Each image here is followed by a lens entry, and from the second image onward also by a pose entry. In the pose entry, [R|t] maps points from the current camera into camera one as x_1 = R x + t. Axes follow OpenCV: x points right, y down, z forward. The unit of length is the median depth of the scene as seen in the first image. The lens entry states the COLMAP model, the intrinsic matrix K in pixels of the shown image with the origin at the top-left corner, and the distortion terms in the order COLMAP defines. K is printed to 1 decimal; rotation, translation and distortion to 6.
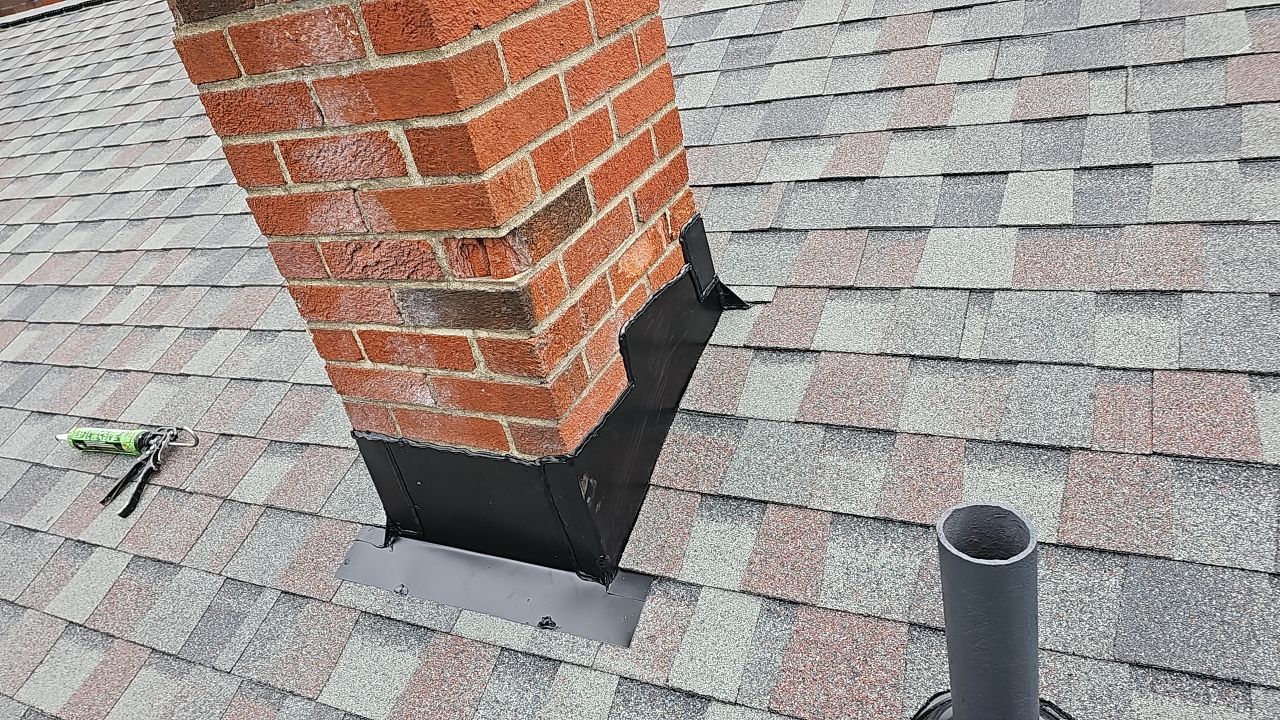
lens RADIAL K [[855.0, 0, 638.9], [0, 855.0, 357.0], [0, 0, 1]] dist [0.063552, -0.062572]
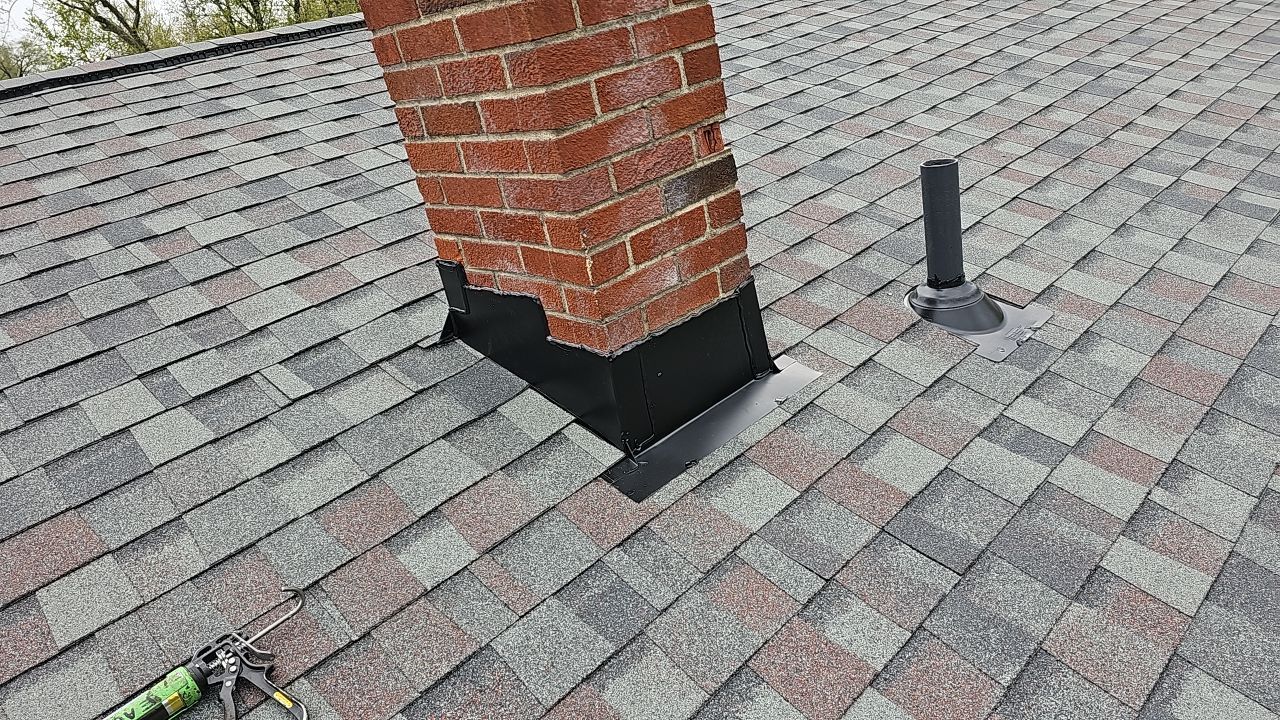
lens RADIAL K [[855.0, 0, 641.7], [0, 855.0, 364.1], [0, 0, 1]] dist [0.063552, -0.062572]
pose [[0.367809, -0.238132, 0.898894, -1.670465], [0.558298, 0.829595, -0.008671, 0.160537], [-0.743653, 0.505040, 0.438081, 0.591381]]
